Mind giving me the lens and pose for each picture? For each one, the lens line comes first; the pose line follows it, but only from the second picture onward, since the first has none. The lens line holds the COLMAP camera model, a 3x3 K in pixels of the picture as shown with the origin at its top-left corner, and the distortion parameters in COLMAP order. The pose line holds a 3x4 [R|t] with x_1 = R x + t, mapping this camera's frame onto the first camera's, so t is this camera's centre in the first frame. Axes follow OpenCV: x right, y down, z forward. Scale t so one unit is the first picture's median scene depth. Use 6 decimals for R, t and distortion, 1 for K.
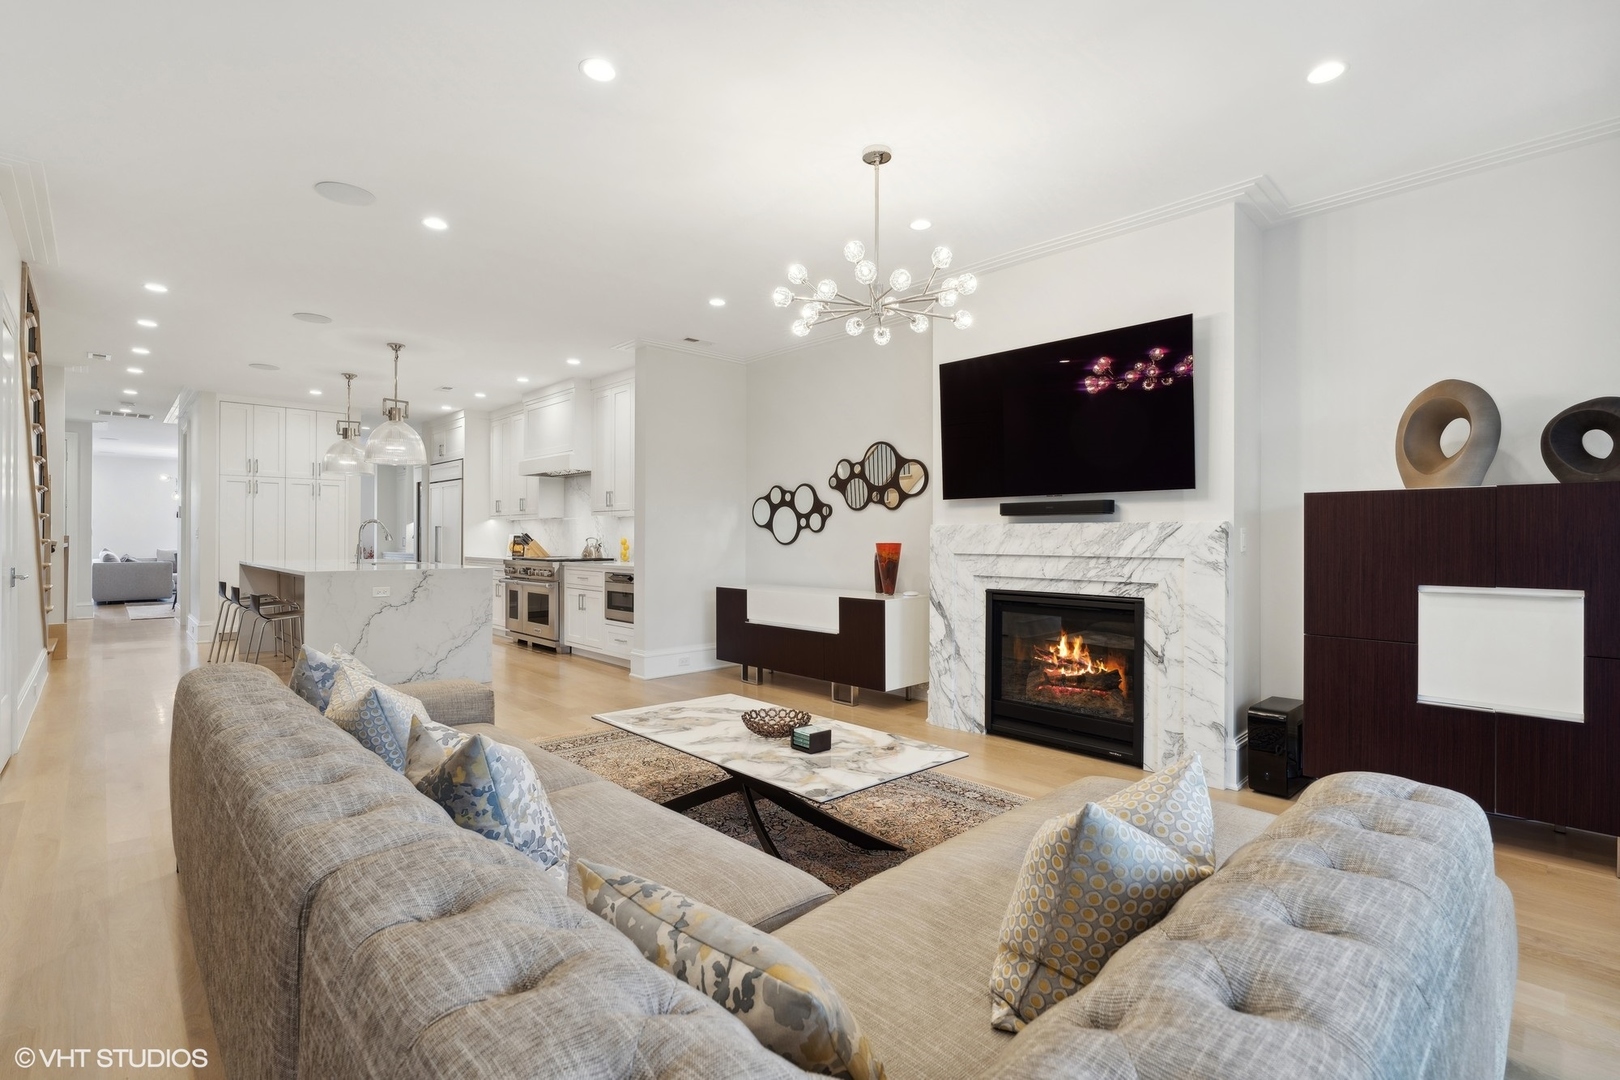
lens RADIAL K [[744.2, 0, 792.7], [0, 744.2, 538.7], [0, 0, 1]] dist [-0.002793, 0.001007]
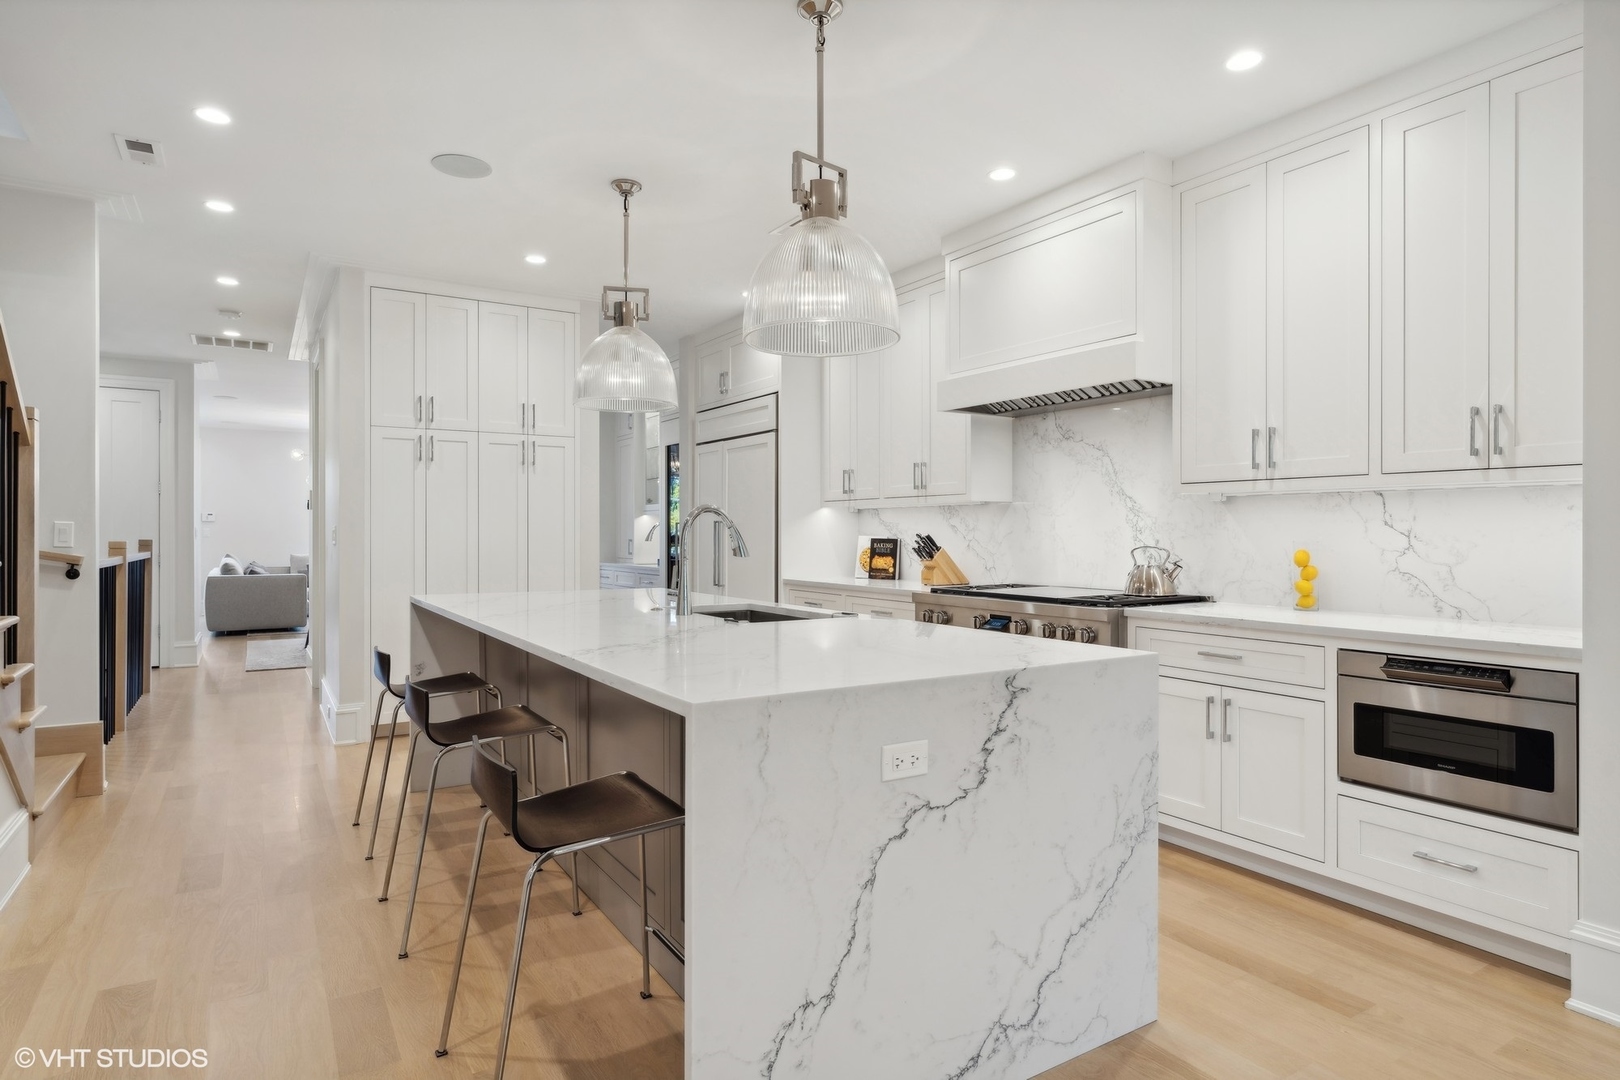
lens RADIAL K [[855.2, 0, 766.1], [0, 855.2, 537.4], [0, 0, 1]] dist [-0.002102, -0.001149]
pose [[0.977363, -0.001703, -0.211563, -0.342588], [0.002476, 0.999991, 0.003390, -0.007597], [0.211555, -0.003837, 0.977359, 0.433517]]
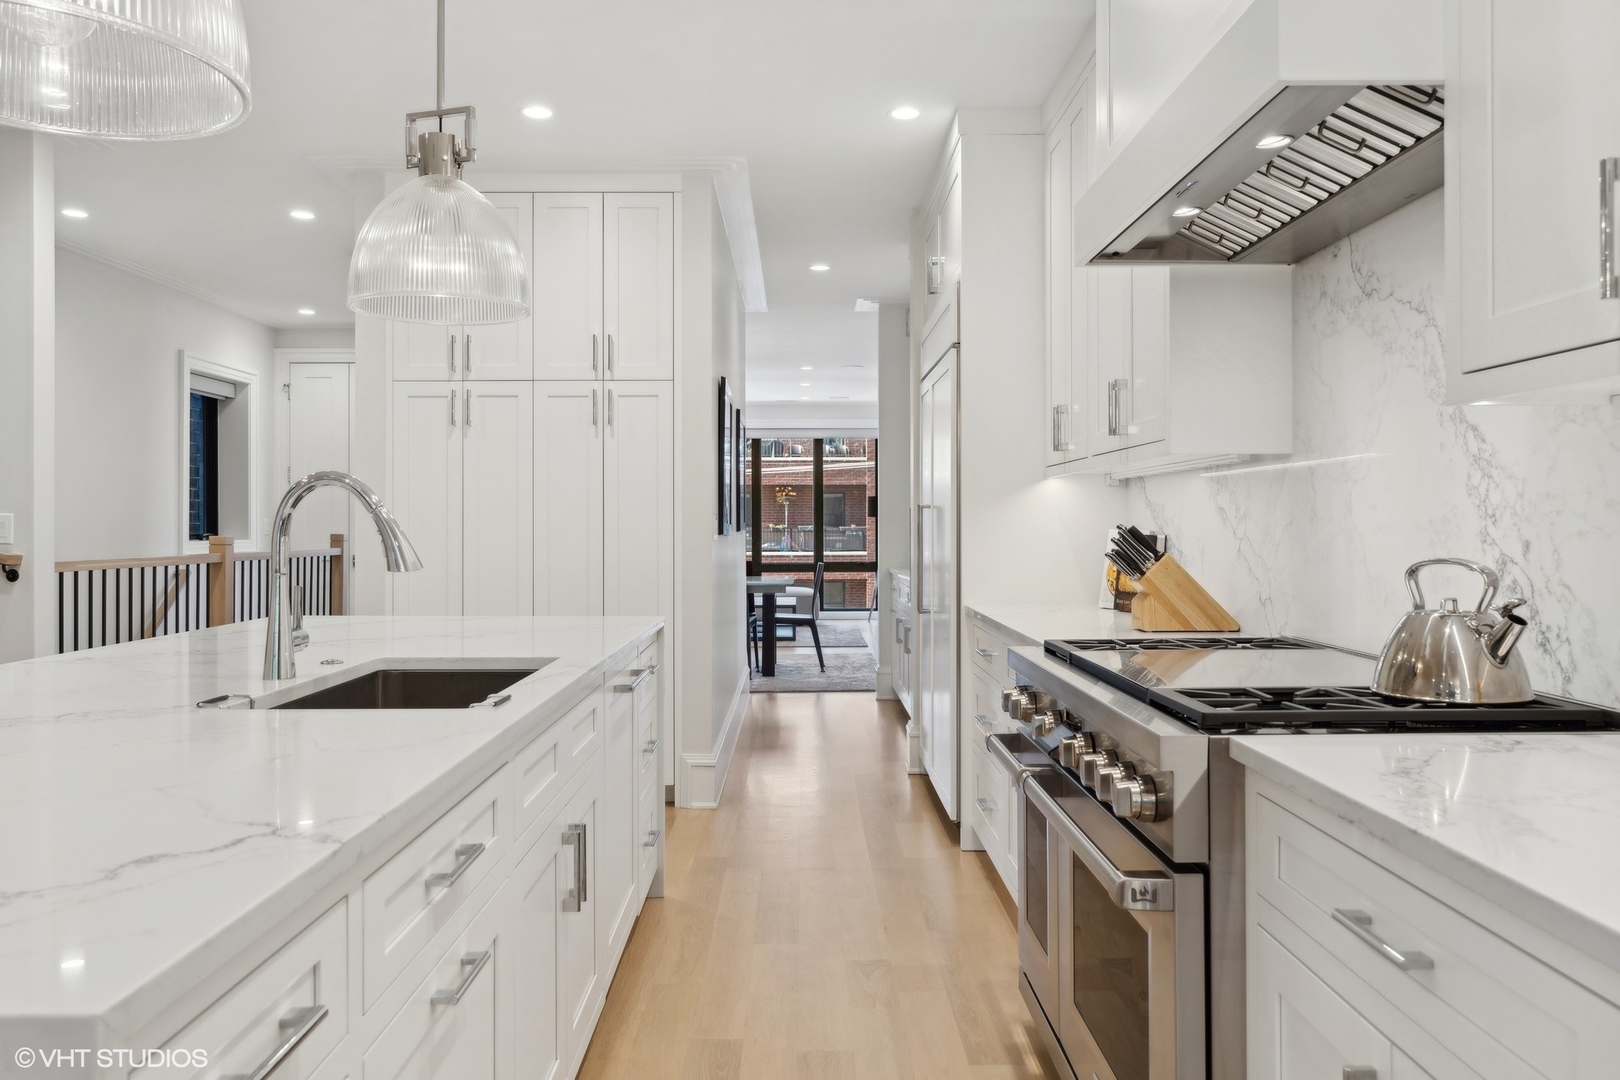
lens RADIAL K [[1093.8, 0, 866.5], [0, 1093.8, 523.6], [0, 0, 1]] dist [0.006895, 0.000089]
pose [[0.749499, -0.005536, -0.661983, -0.190851], [0.004197, 0.999985, -0.003611, -0.007323], [0.661992, -0.000072, 0.749510, 0.681128]]
